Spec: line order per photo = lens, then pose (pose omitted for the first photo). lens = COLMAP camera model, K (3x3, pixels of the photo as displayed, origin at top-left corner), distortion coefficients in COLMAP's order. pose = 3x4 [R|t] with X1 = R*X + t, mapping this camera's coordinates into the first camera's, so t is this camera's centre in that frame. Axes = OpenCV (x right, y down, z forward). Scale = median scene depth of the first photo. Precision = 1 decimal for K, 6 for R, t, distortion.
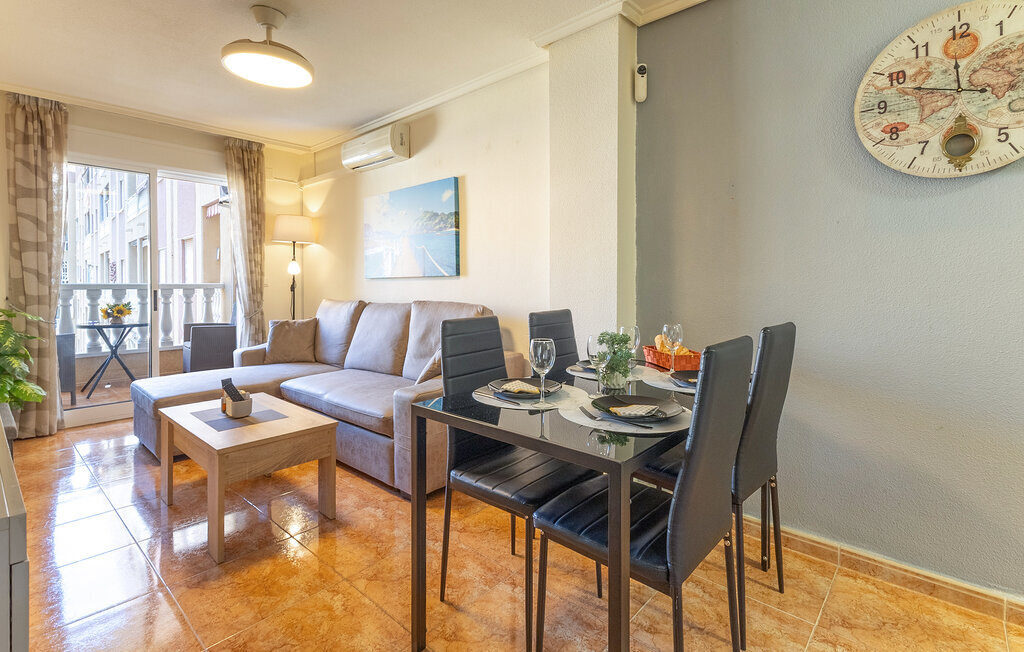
lens RADIAL K [[479.0, 0, 514.5], [0, 479.0, 297.5], [0, 0, 1]] dist [0.004118, 0.000386]
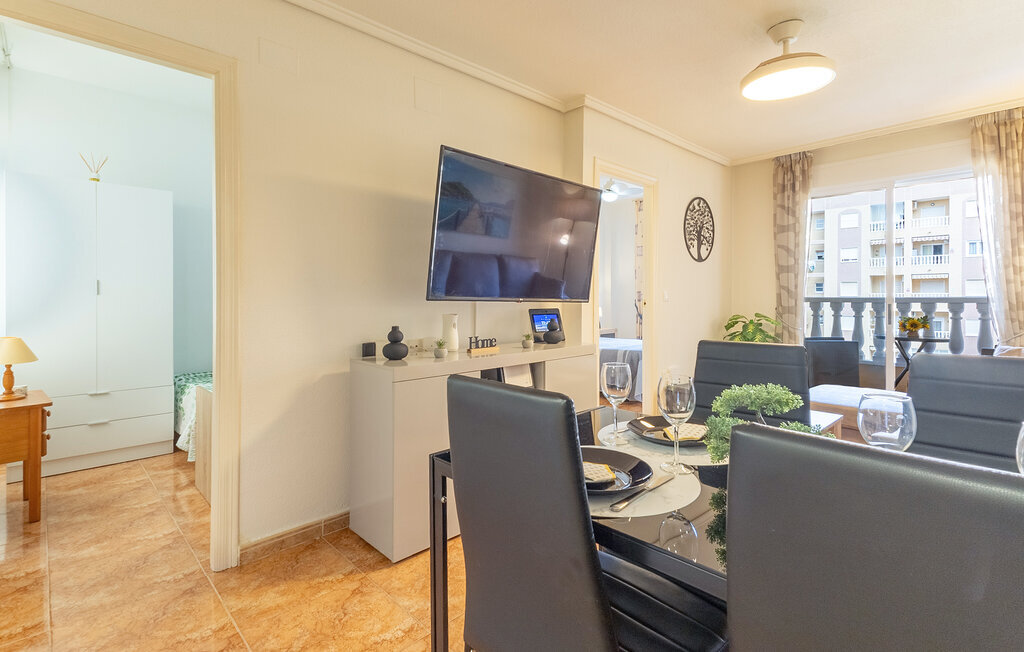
lens RADIAL K [[479.0, 0, 514.5], [0, 479.0, 297.5], [0, 0, 1]] dist [0.004118, 0.000386]
pose [[-0.077189, -0.002665, -0.997013, 0.349111], [-0.024114, 0.999709, -0.000805, -0.010696], [0.996725, 0.023979, -0.077230, 0.364902]]
